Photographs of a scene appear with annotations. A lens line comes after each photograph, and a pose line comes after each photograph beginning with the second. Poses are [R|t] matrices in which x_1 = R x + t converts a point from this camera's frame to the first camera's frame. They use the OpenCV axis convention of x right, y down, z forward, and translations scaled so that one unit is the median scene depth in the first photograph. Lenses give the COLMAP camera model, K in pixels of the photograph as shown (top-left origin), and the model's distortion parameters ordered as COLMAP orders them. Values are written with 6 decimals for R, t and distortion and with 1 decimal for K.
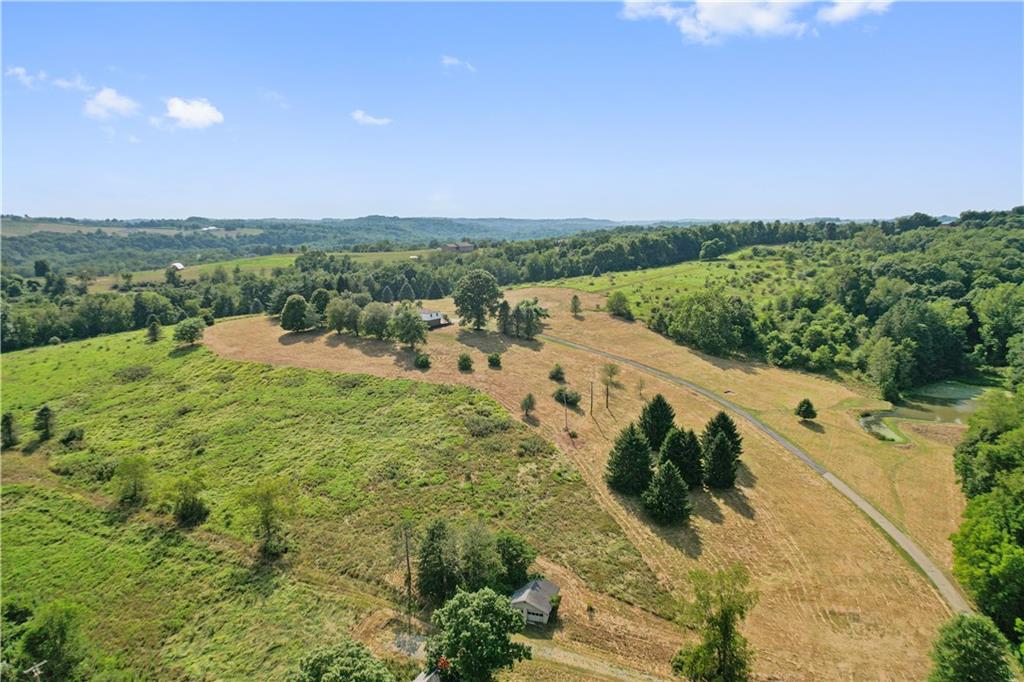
lens RADIAL K [[660.1, 0, 512.0], [0, 660.1, 341.0], [0, 0, 1]] dist [-0.081591, 0.075739]
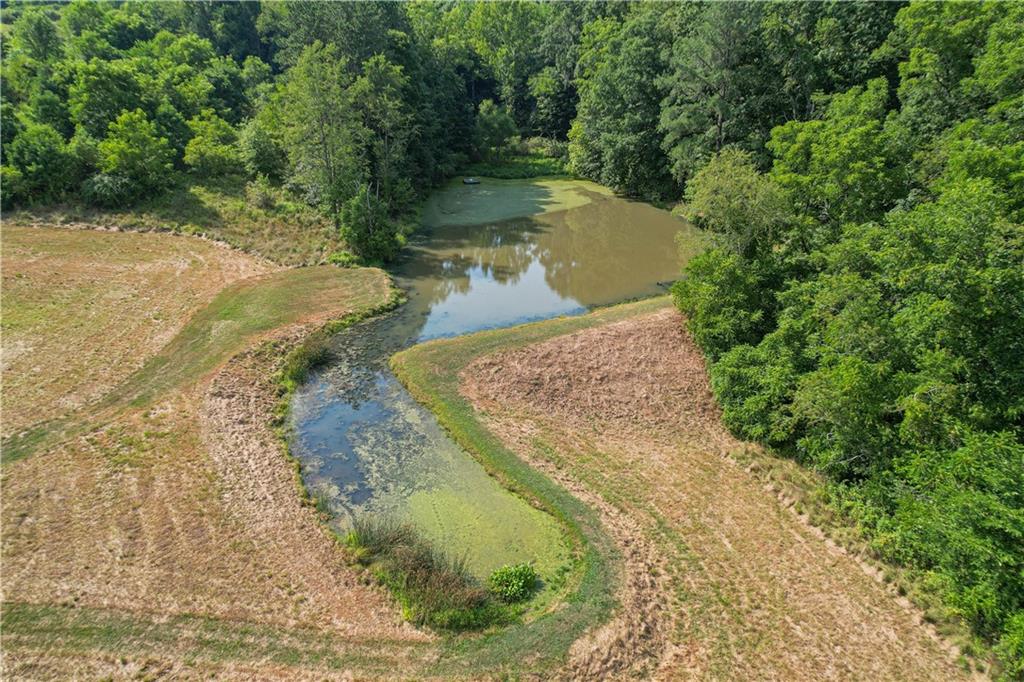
lens RADIAL K [[660.1, 0, 512.0], [0, 660.1, 341.0], [0, 0, 1]] dist [-0.081591, 0.075739]
pose [[0.681439, -0.295755, 0.669454, 0.382796], [0.133250, 0.949560, 0.283867, 0.046314], [-0.719642, -0.104233, 0.686477, 0.688224]]
